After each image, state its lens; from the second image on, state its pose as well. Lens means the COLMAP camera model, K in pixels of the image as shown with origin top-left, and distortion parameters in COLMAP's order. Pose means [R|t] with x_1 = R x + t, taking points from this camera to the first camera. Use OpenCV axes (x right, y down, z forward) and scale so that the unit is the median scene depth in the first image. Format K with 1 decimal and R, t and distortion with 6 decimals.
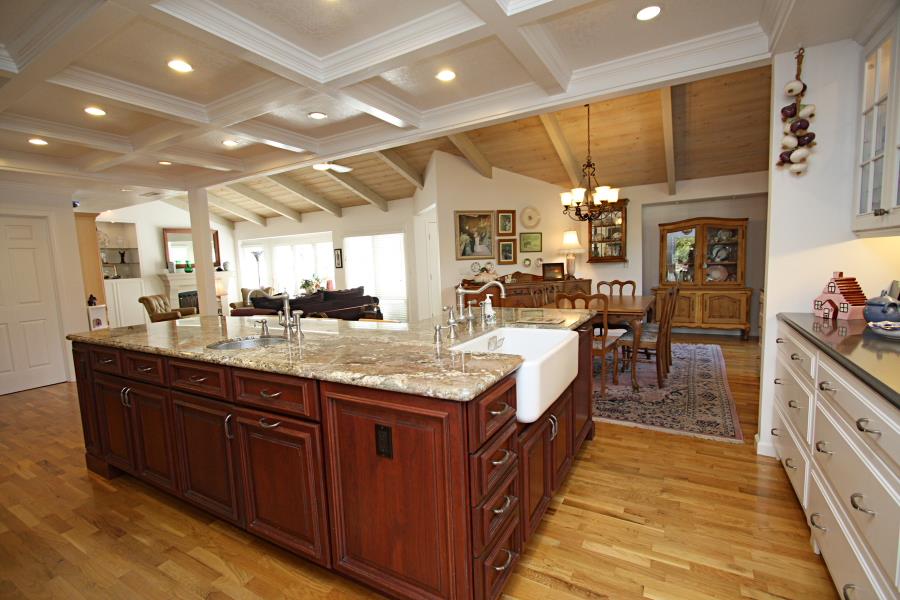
lens RADIAL K [[415.3, 0, 449.0], [0, 415.3, 301.2], [0, 0, 1]] dist [-0.014144, -0.000187]
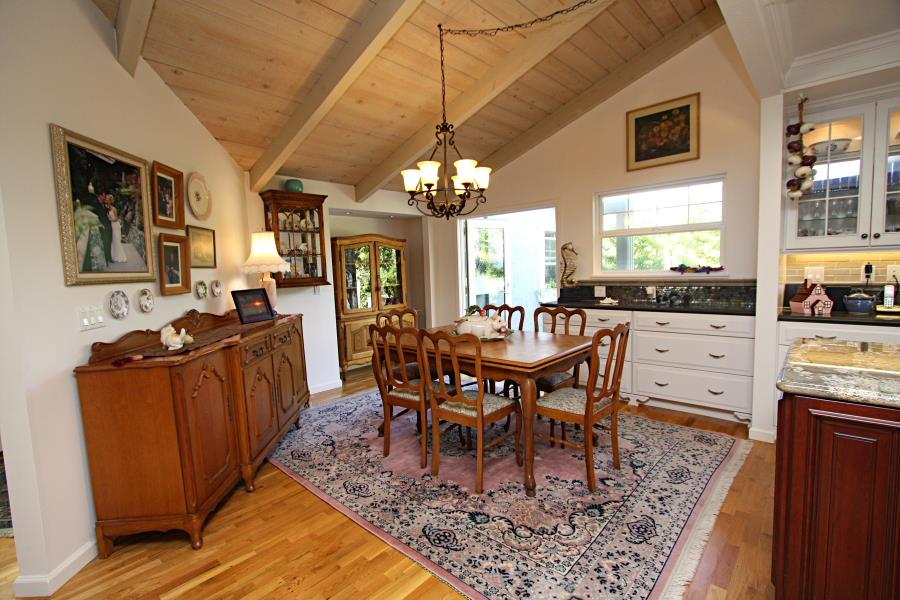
lens RADIAL K [[415.3, 0, 444.9], [0, 415.3, 301.4], [0, 0, 1]] dist [-0.014144, -0.000187]
pose [[0.225228, -0.049315, 0.973057, -0.218142], [0.119800, 0.992541, 0.022574, -0.060151], [-0.966913, 0.111488, 0.229456, 0.657123]]
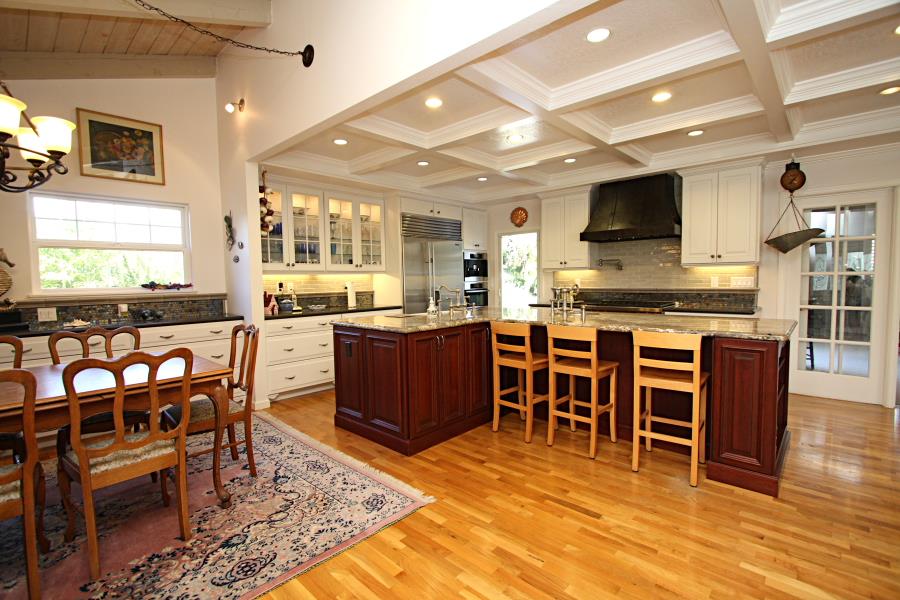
lens RADIAL K [[415.3, 0, 445.2], [0, 415.3, 303.8], [0, 0, 1]] dist [-0.014144, -0.000187]
pose [[-0.970888, 0.038300, 0.236451, -0.124127], [0.074792, 0.986253, 0.147350, -0.085084], [-0.227557, 0.160745, -0.960406, 0.969063]]
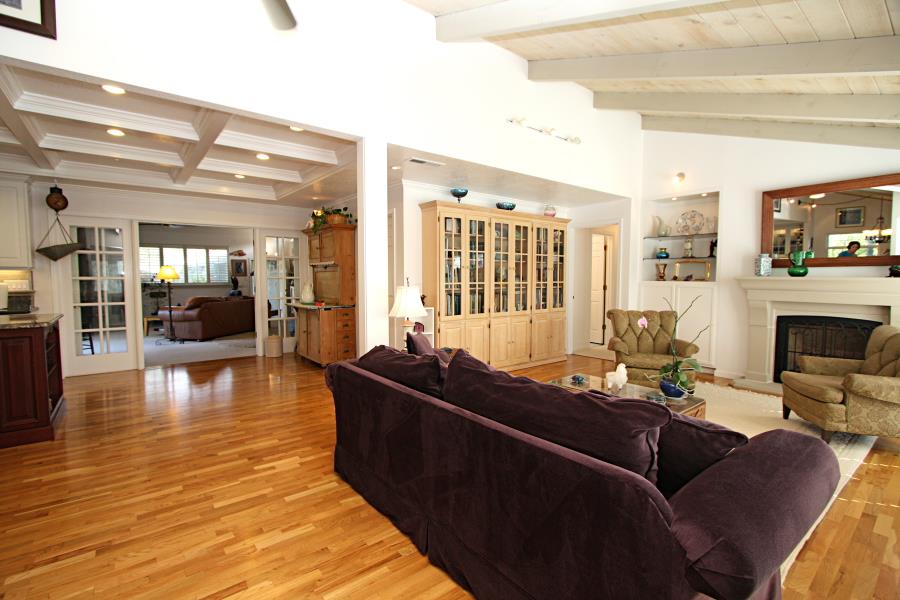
lens RADIAL K [[415.3, 0, 449.1], [0, 415.3, 302.3], [0, 0, 1]] dist [-0.014144, -0.000187]
pose [[-0.377172, 0.091387, -0.921623, 0.000708], [-0.077311, 0.988540, 0.129661, -0.126795], [0.922911, 0.120156, -0.365784, 1.360651]]
